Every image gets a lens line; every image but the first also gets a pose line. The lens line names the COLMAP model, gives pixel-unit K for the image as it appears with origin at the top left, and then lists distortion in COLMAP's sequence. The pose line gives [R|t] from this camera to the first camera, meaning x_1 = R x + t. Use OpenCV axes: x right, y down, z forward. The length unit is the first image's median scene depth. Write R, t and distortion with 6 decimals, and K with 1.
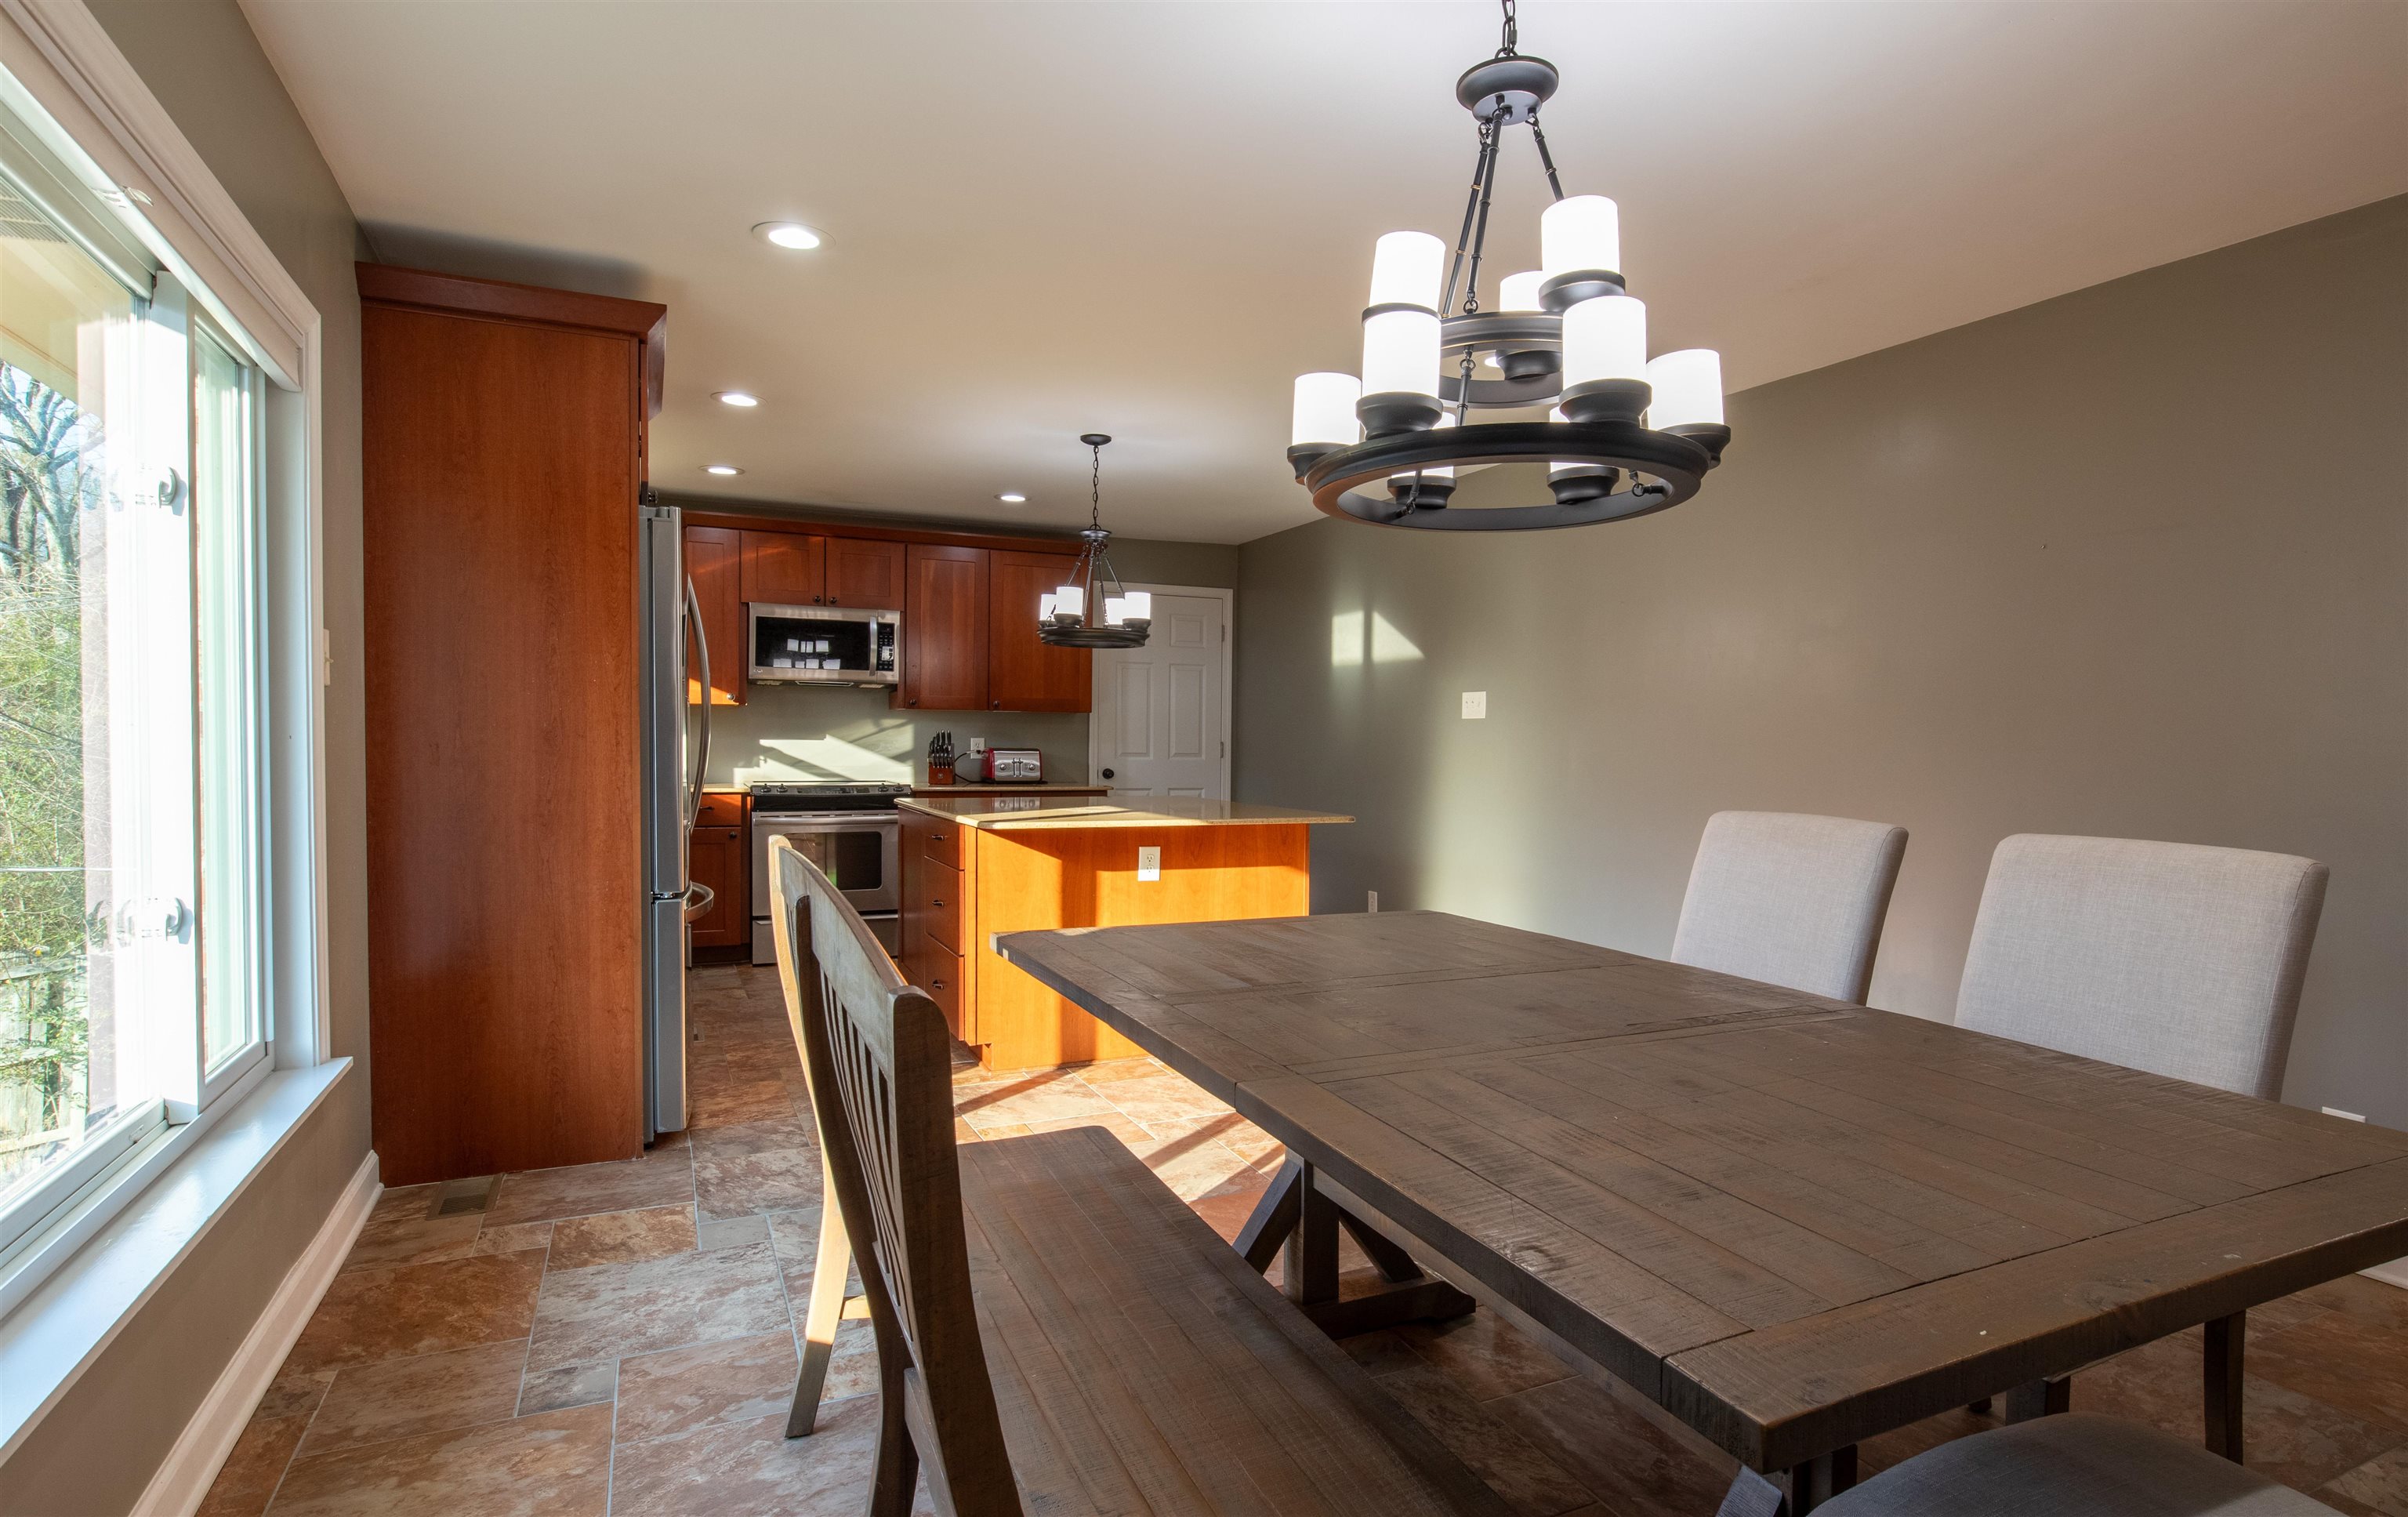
lens RADIAL K [[1232.8, 0, 1158.6], [0, 1232.8, 760.3], [0, 0, 1]] dist [0.078590, -0.000007]
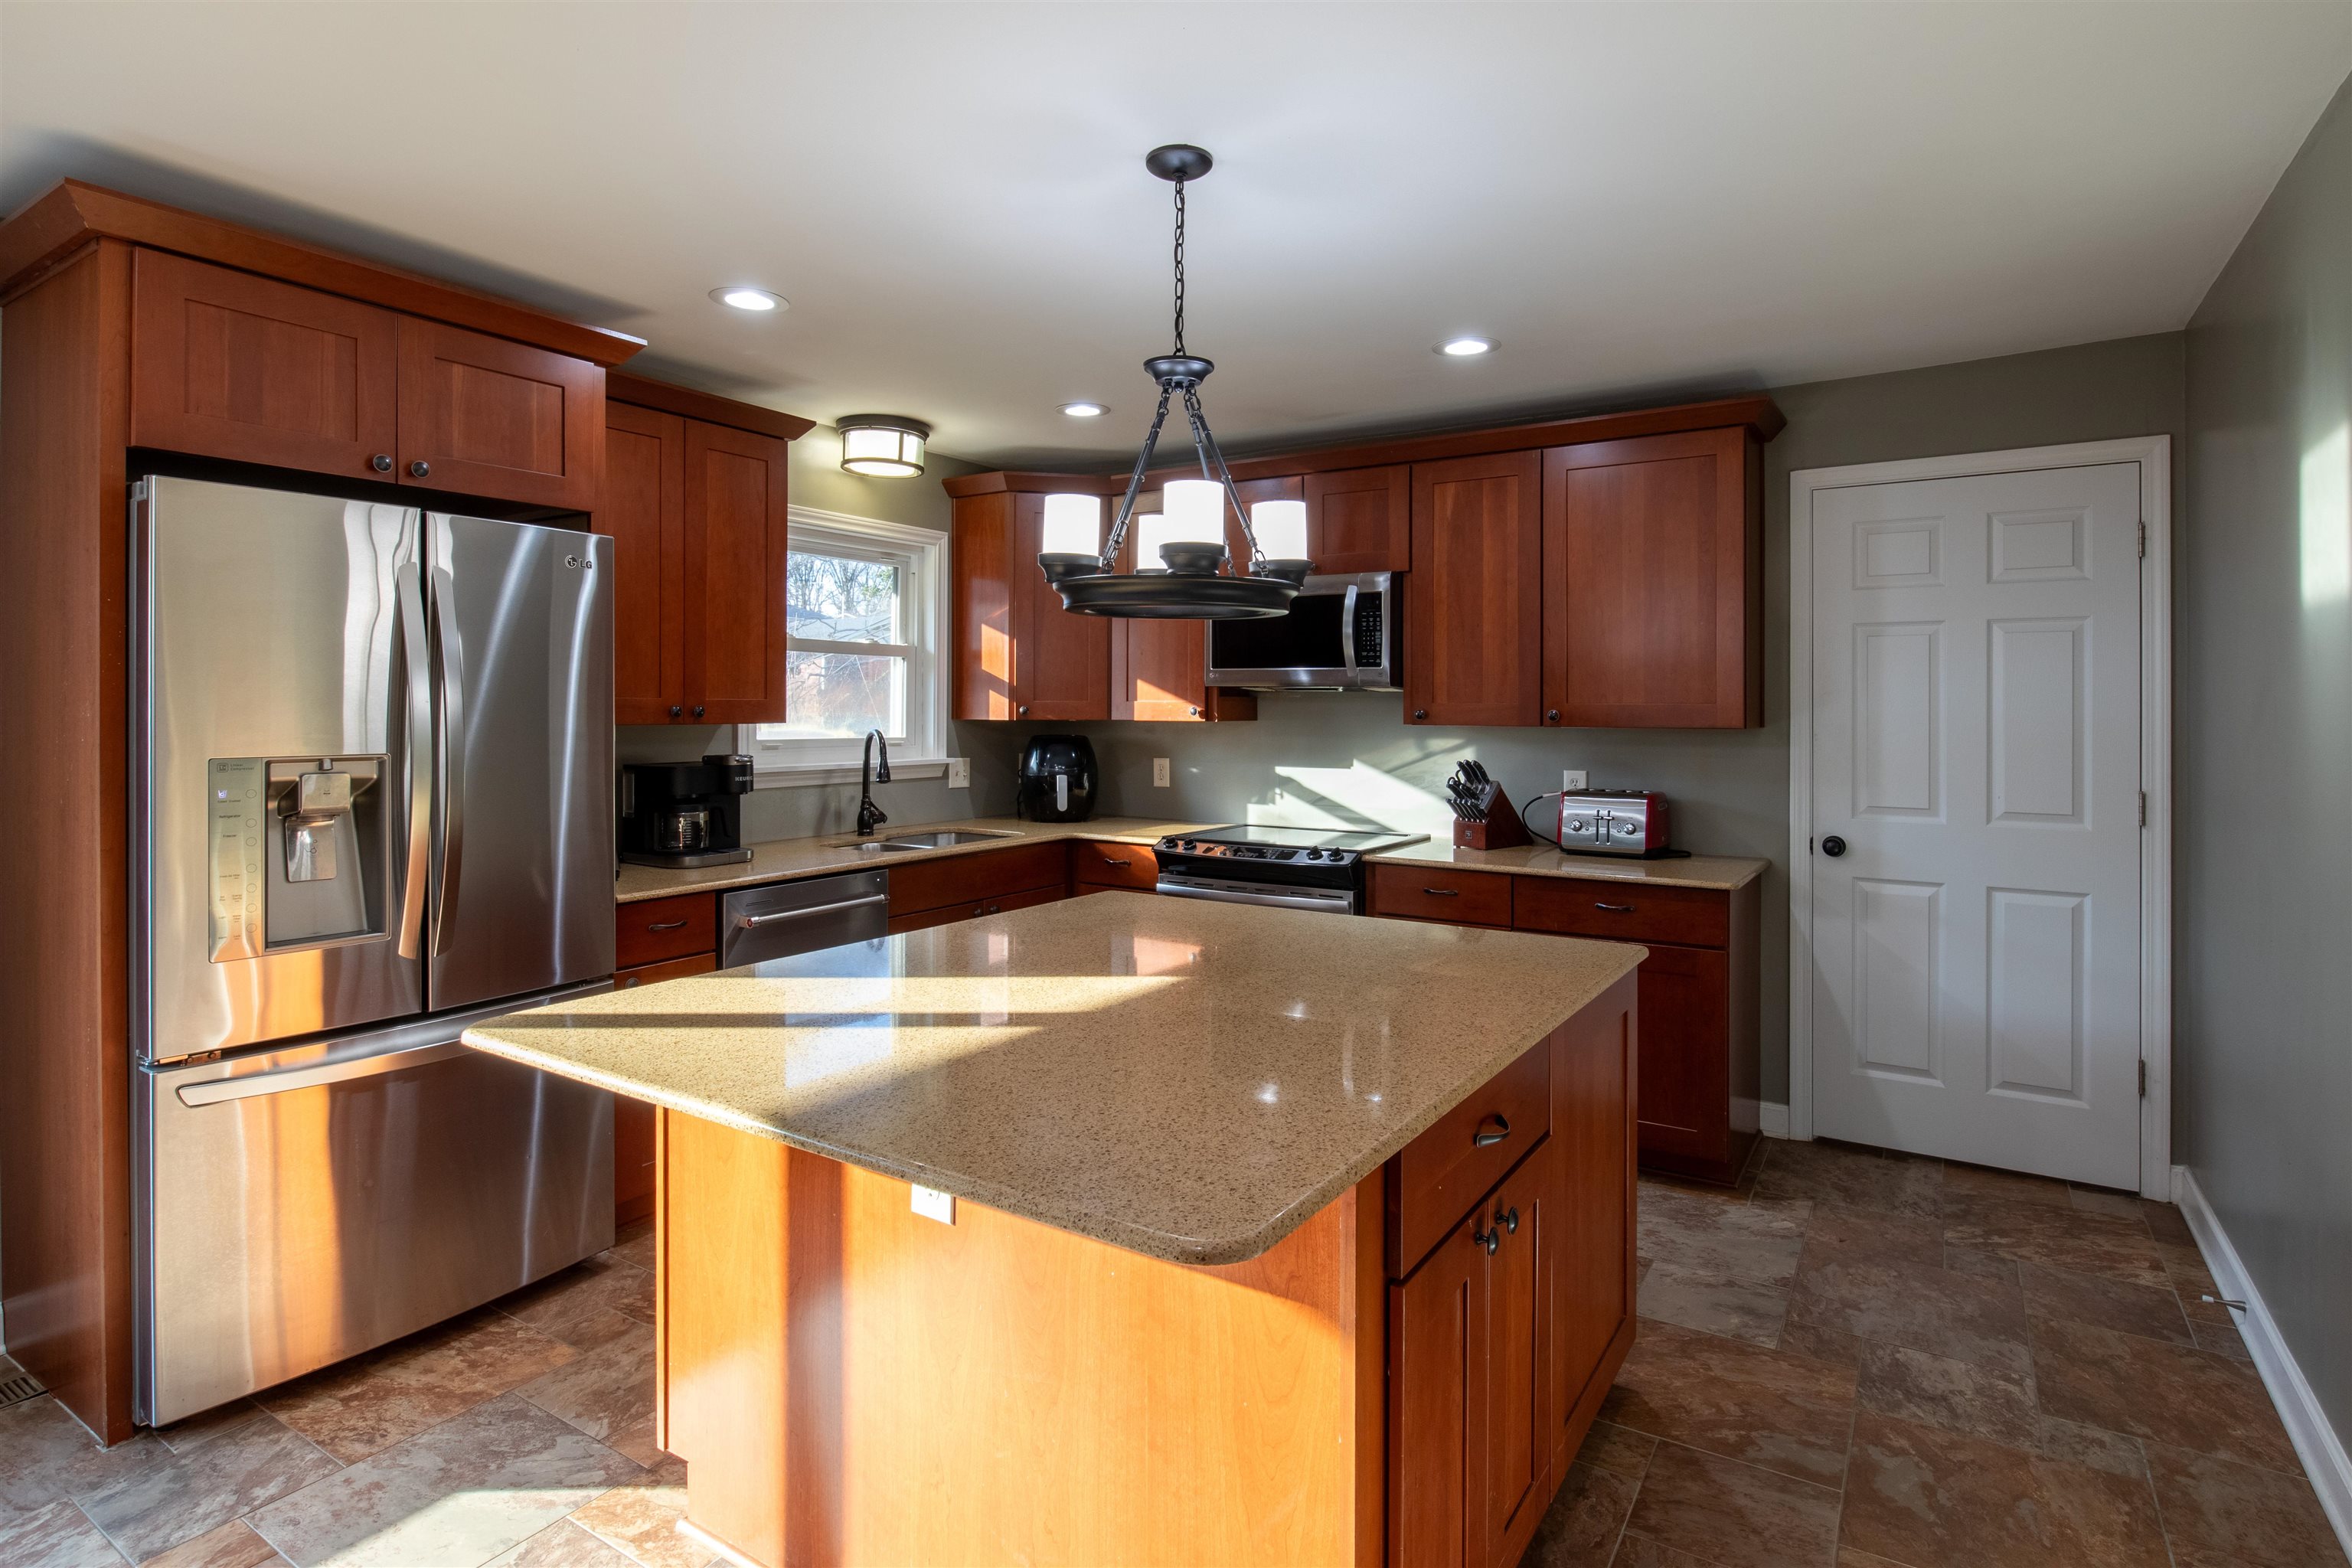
lens RADIAL K [[1185.7, 0, 1186.3], [0, 1185.7, 709.0], [0, 0, 1]] dist [-0.006453, -0.001273]
pose [[0.580081, -0.010072, -0.814496, 0.234202], [-0.010395, 0.999751, -0.019767, -0.038535], [0.814492, 0.019933, 0.579832, 0.585397]]
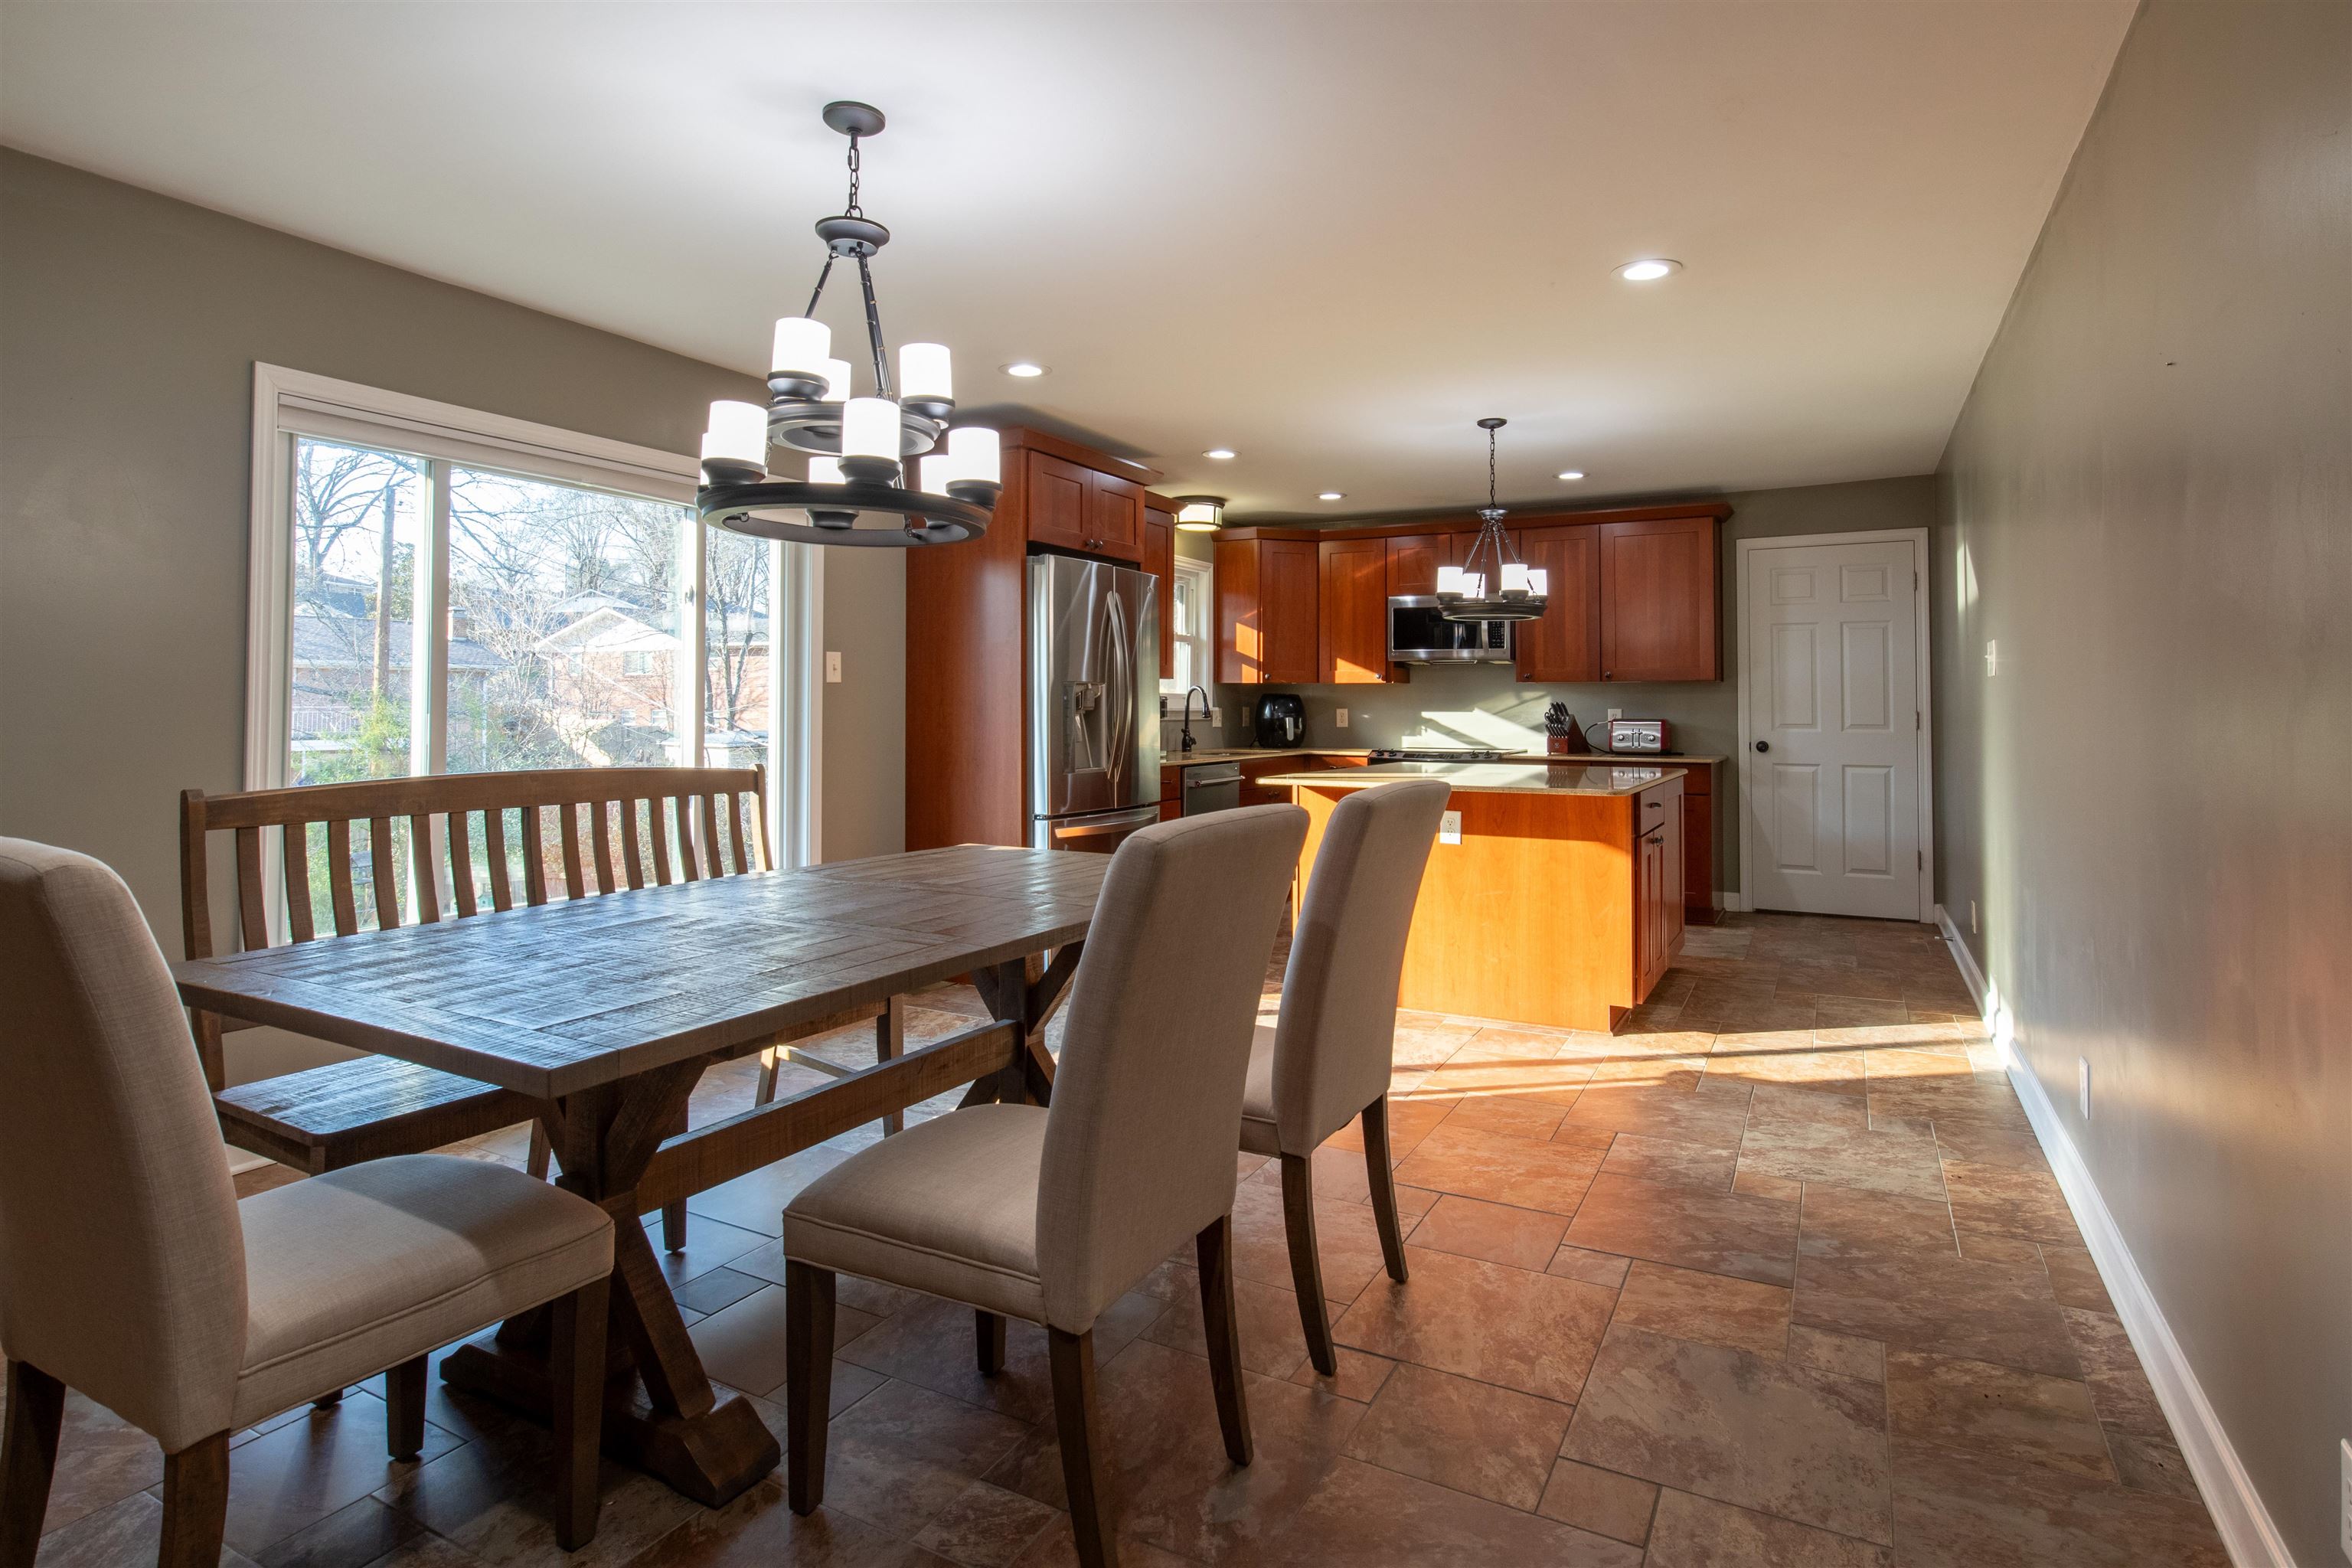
lens RADIAL K [[1183.5, 0, 1212.8], [0, 1183.5, 682.5], [0, 0, 1]] dist [-0.000746, -0.000476]
pose [[0.641086, -0.027058, -0.766992, 0.435389], [-0.007337, 0.999117, -0.041379, 0.003230], [0.767434, 0.032154, 0.640321, 0.142560]]
